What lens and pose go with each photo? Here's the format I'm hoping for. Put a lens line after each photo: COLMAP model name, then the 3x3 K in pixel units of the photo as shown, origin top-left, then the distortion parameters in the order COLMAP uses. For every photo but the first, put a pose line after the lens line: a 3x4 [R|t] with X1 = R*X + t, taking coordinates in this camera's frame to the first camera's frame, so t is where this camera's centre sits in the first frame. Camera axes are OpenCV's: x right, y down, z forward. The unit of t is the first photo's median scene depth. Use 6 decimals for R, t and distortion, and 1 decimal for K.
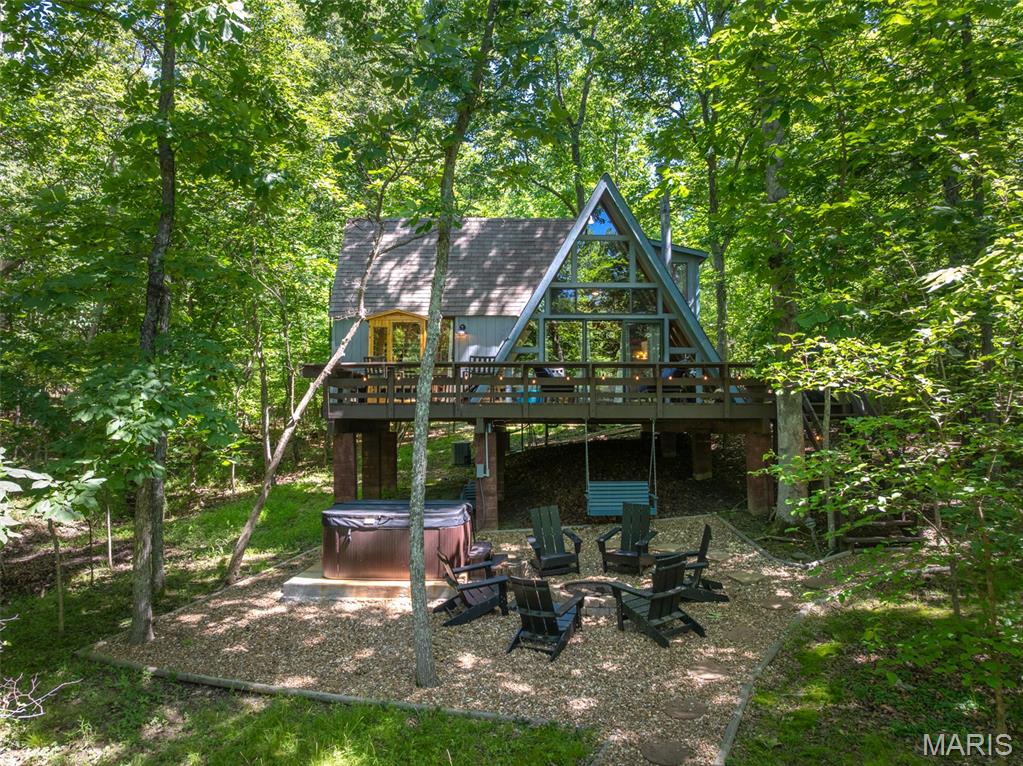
lens RADIAL K [[709.7, 0, 511.5], [0, 709.7, 383.0], [0, 0, 1]] dist [-0.247768, -0.000893]
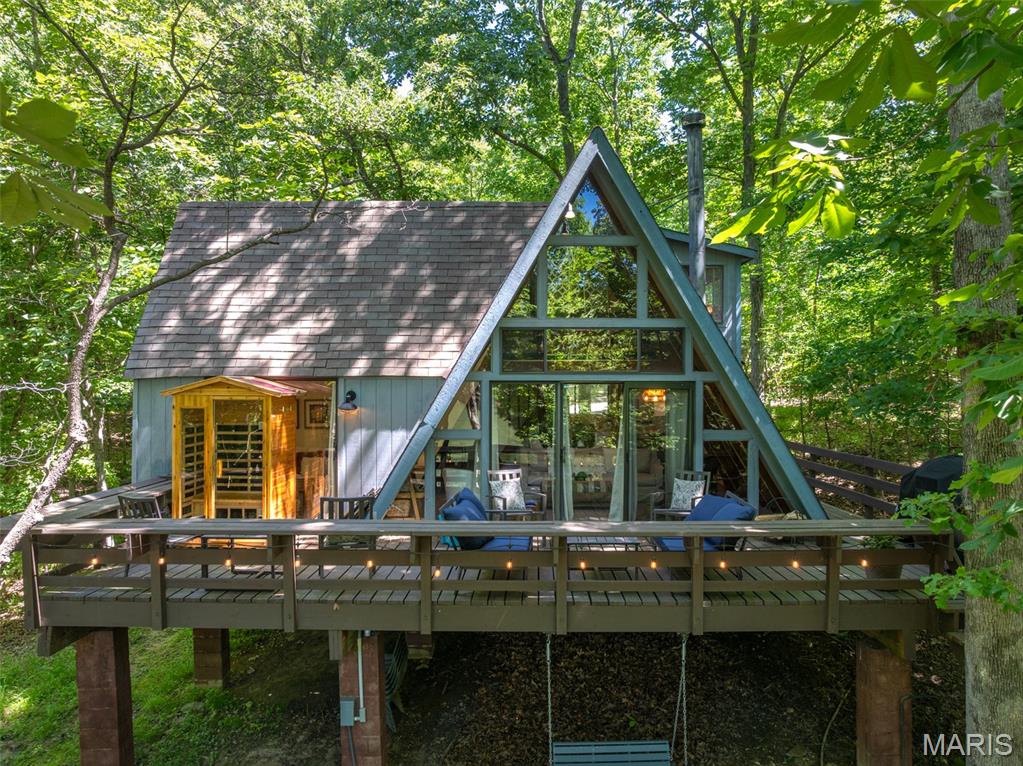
lens RADIAL K [[835.9, 0, 511.5], [0, 835.9, 383.0], [0, 0, 1]] dist [-0.207303, 0.003480]
pose [[0.999731, 0.001466, 0.023163, 0.047605], [-0.001718, 0.999940, 0.010842, -0.094759], [-0.023146, -0.010879, 0.999673, 0.306781]]
